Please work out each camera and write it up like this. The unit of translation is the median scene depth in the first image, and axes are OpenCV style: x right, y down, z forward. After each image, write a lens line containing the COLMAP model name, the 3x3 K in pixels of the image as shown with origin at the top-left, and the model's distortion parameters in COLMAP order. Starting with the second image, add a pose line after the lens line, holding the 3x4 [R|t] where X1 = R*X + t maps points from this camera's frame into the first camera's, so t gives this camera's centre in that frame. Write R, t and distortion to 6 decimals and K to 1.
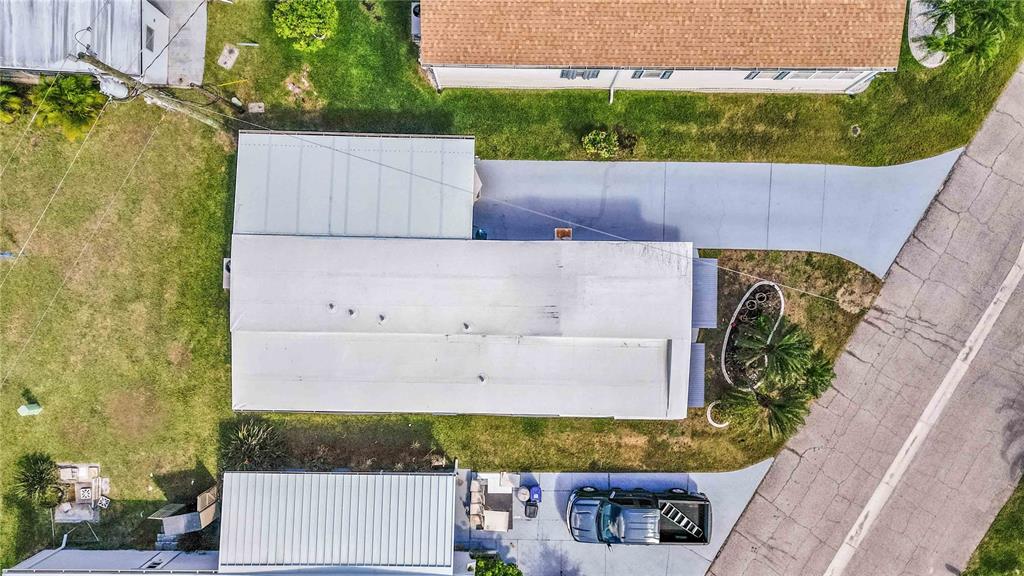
lens RADIAL K [[740.1, 0, 508.4], [0, 740.1, 284.2], [0, 0, 1]] dist [0.078443, -0.091240]
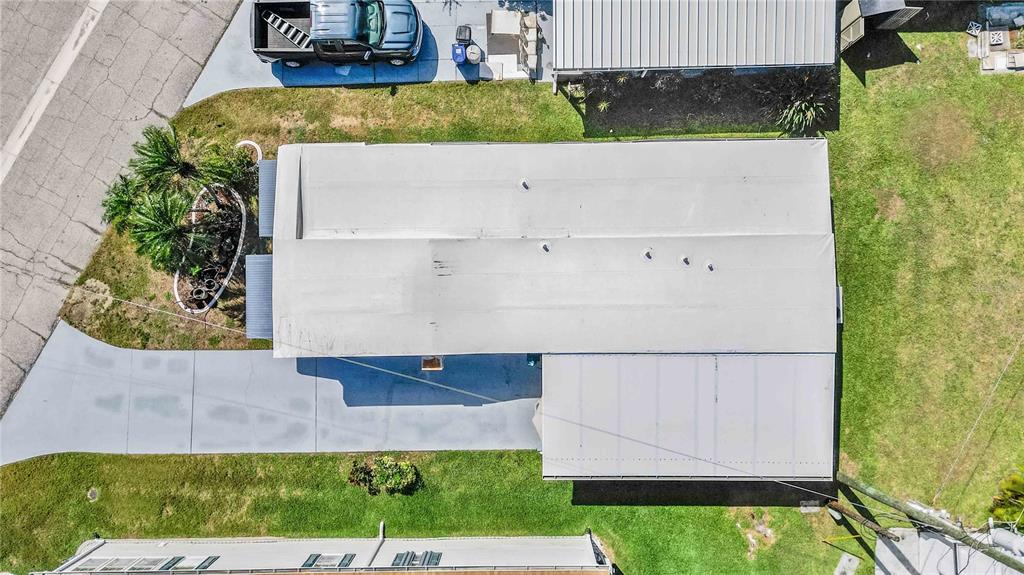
lens RADIAL K [[740.1, 0, 508.4], [0, 740.1, 283.7], [0, 0, 1]] dist [0.078443, -0.091240]
pose [[-0.999286, 0.028453, 0.024854, -0.032163], [-0.027758, -0.999226, 0.027862, -0.003961], [0.025627, 0.027152, 0.999303, 0.159036]]
